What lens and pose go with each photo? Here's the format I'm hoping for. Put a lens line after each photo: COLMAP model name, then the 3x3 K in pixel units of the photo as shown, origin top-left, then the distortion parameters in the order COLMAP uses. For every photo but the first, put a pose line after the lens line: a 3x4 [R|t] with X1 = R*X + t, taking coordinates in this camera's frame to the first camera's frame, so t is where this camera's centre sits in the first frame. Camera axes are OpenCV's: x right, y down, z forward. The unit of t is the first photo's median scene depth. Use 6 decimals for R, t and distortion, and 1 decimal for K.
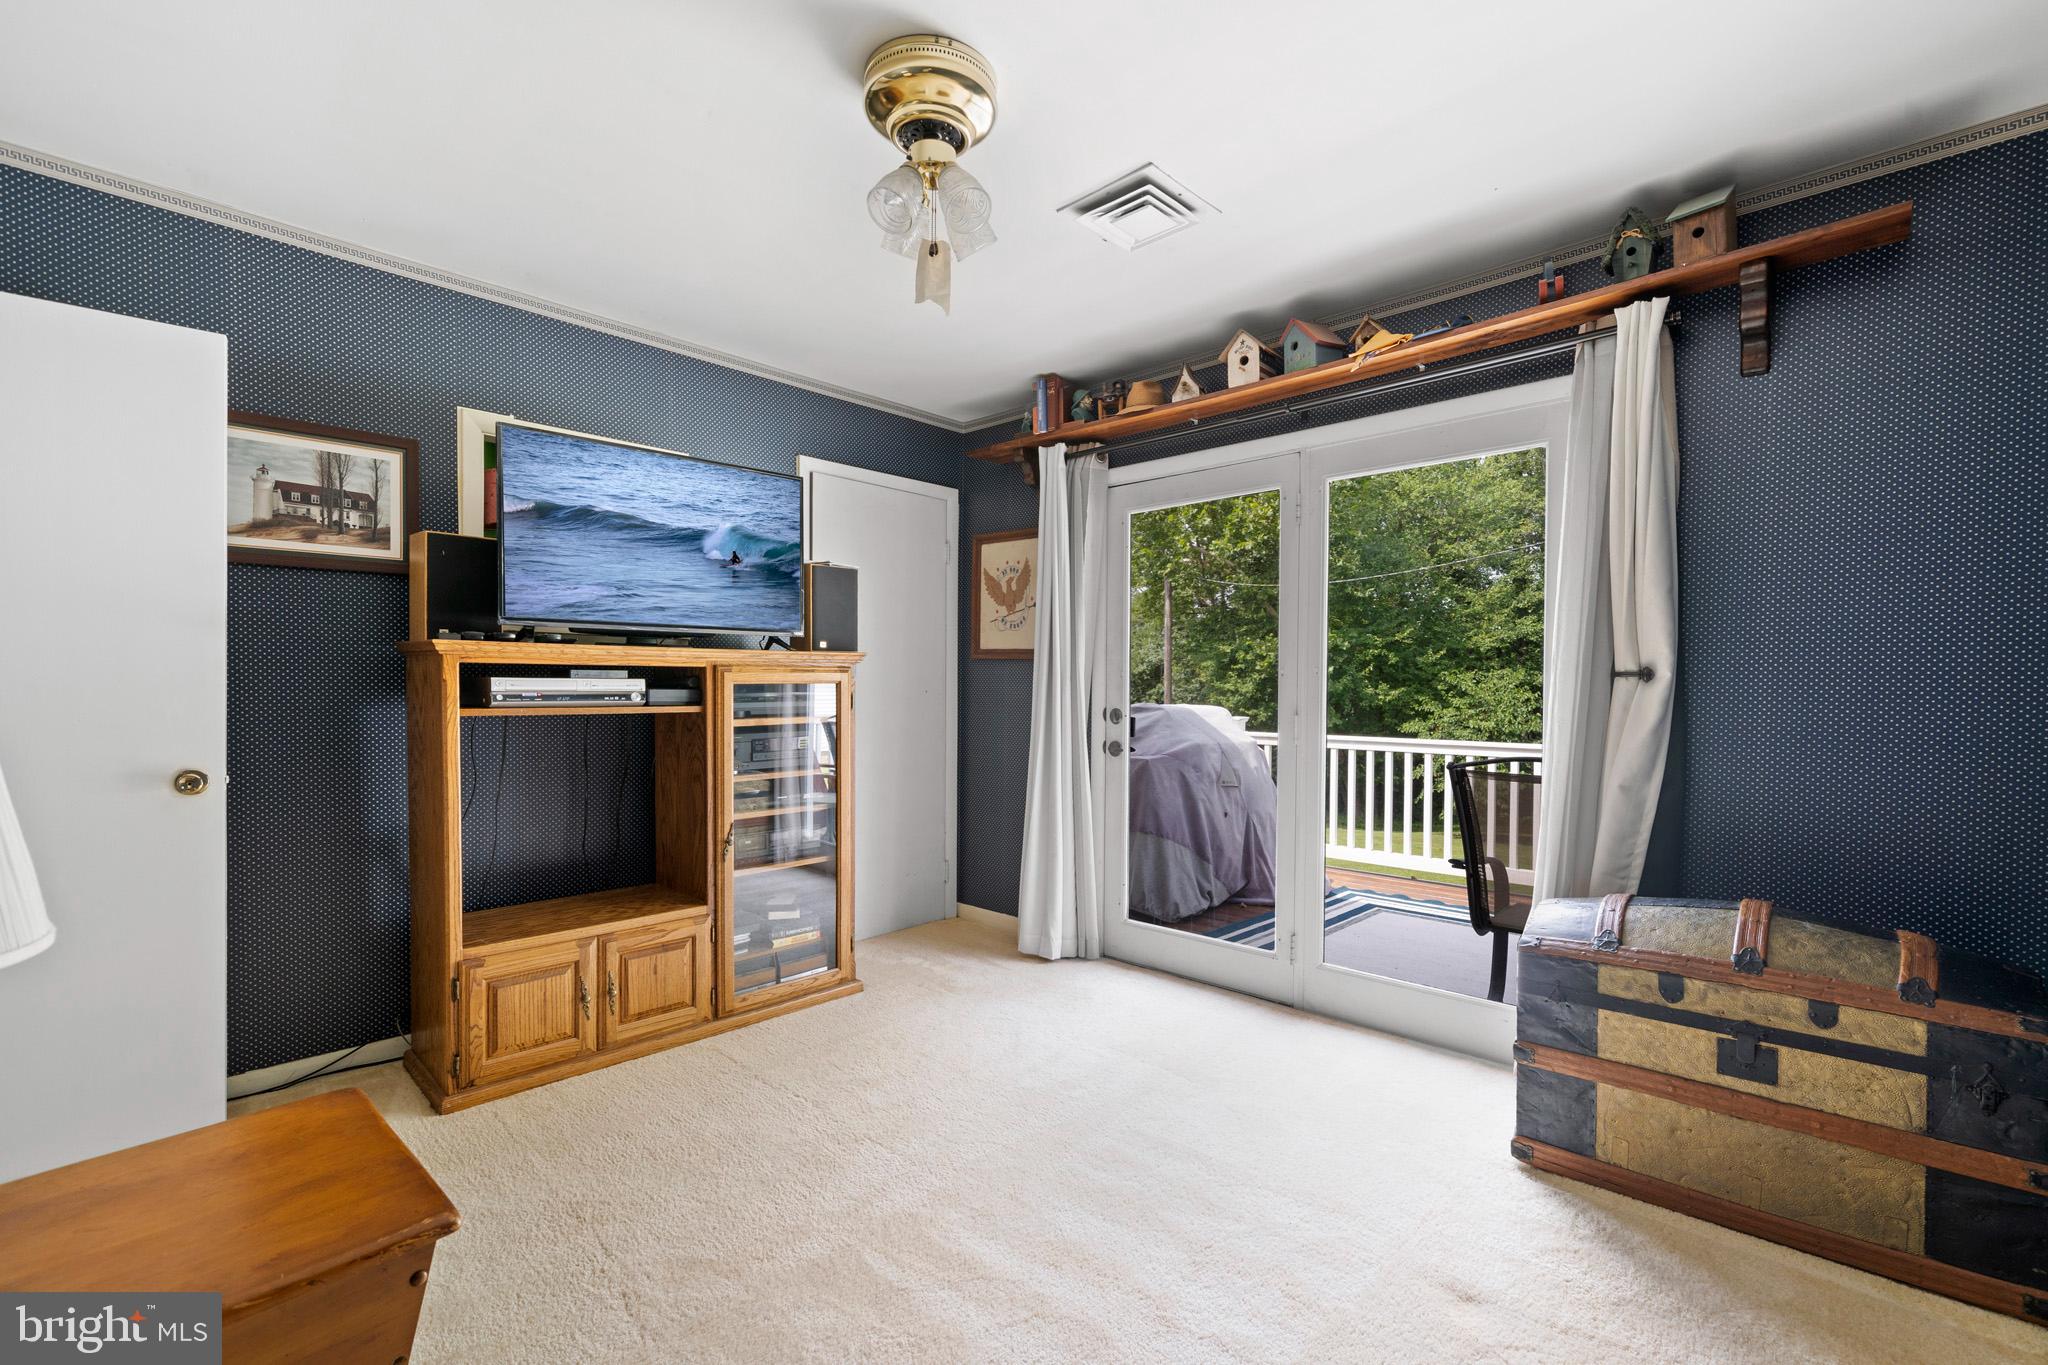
lens RADIAL K [[887.9, 0, 1024.0], [0, 887.9, 682.5], [0, 0, 1]] dist [-0.001417, -0.000060]
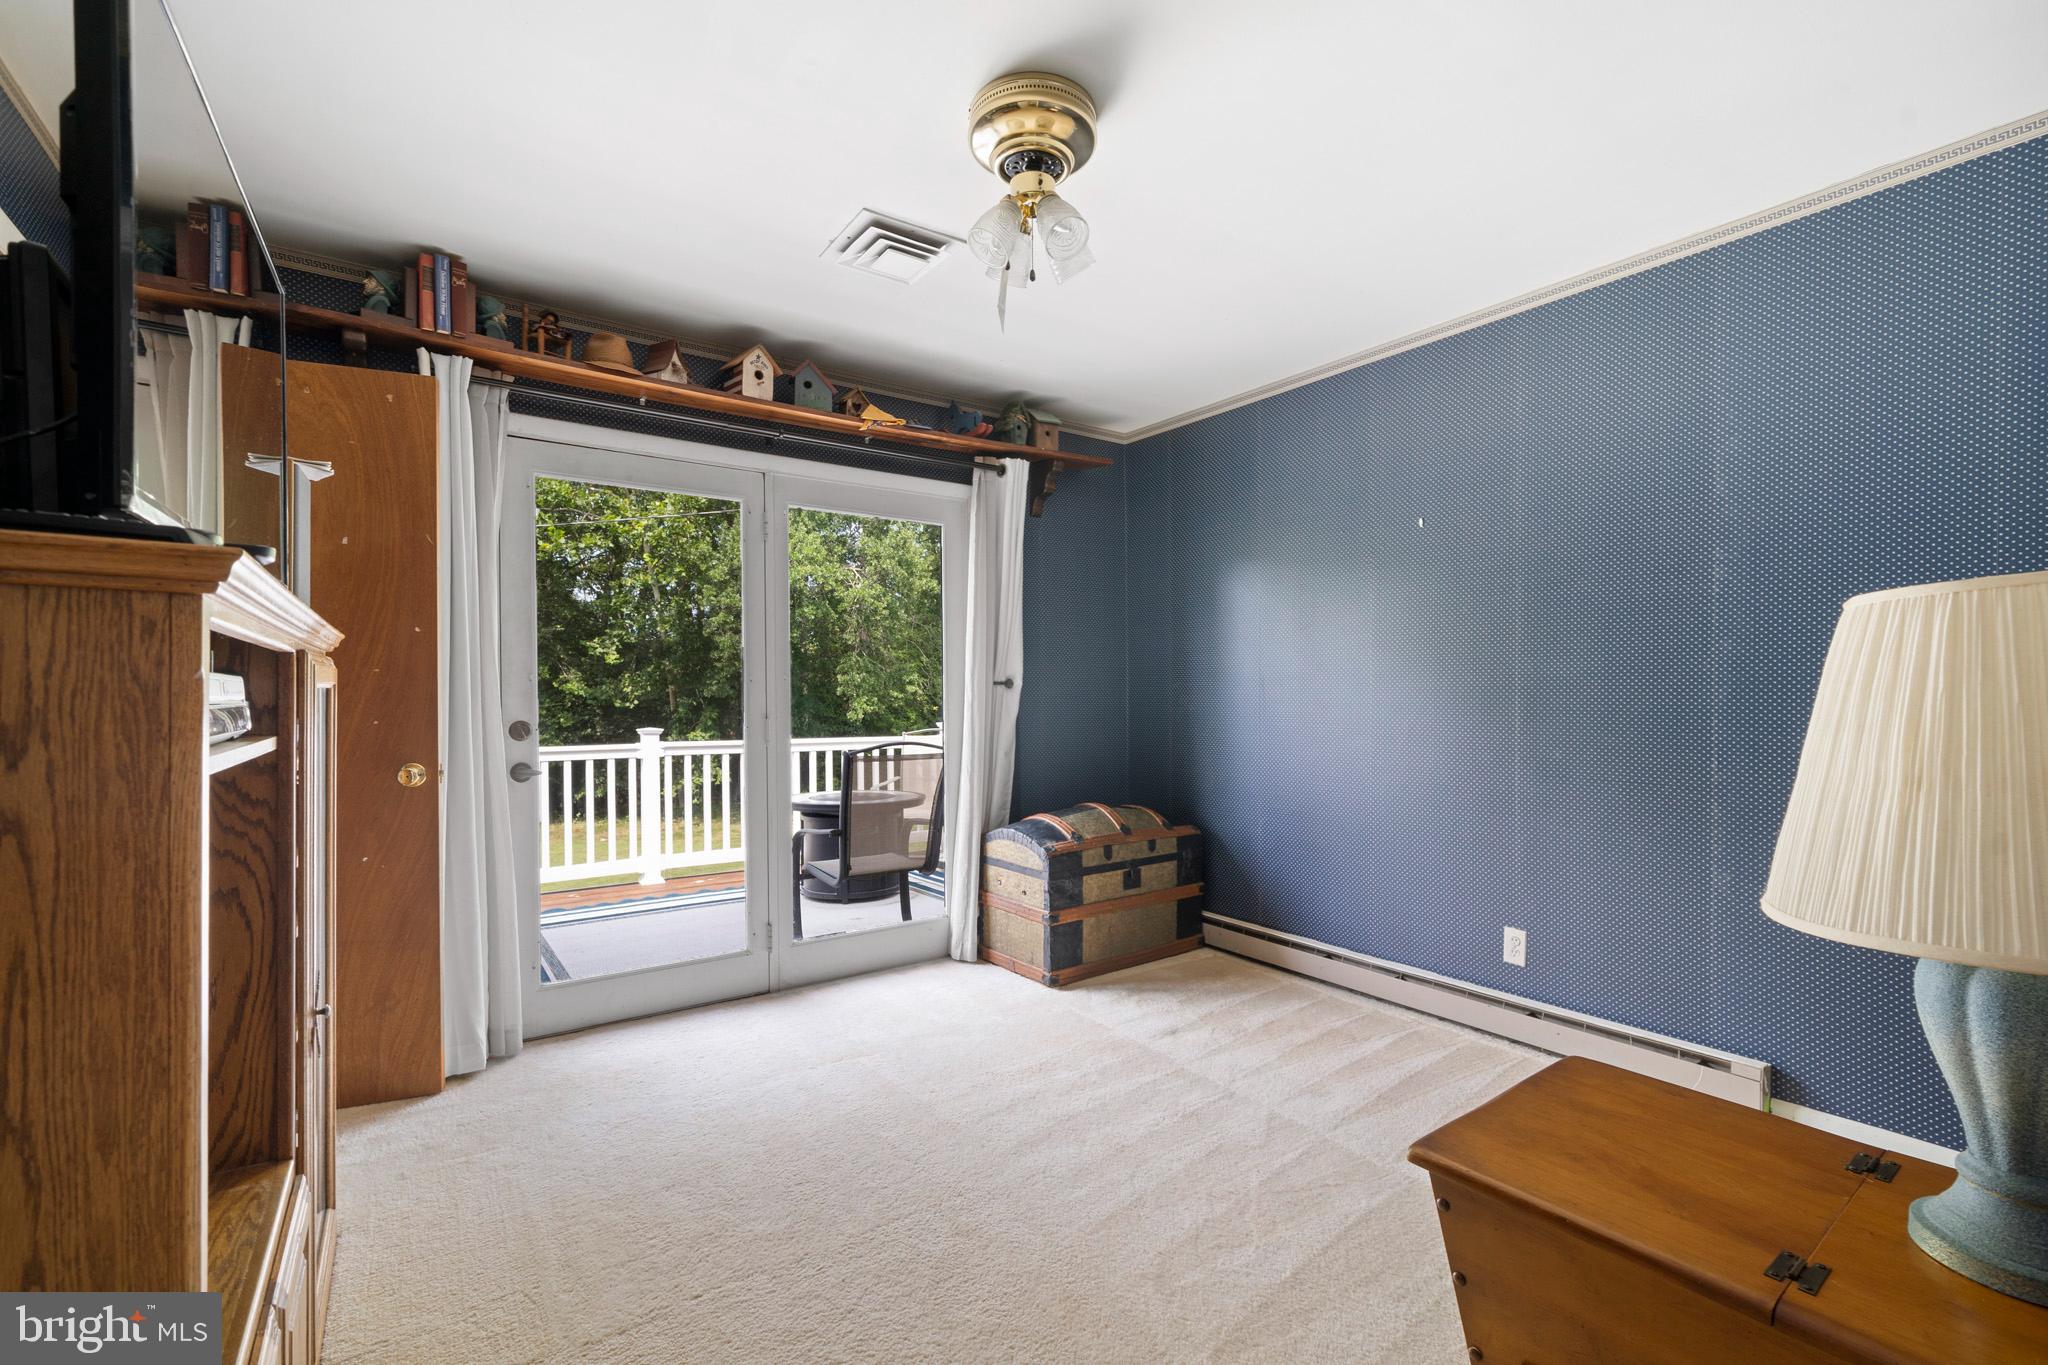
lens RADIAL K [[887.9, 0, 1024.0], [0, 887.9, 682.5], [0, 0, 1]] dist [-0.001417, -0.000060]
pose [[0.198967, 0.010881, 0.979946, -0.855325], [0.001847, 0.999932, -0.011478, 0.007301], [-0.980005, 0.004094, 0.198933, 0.609101]]
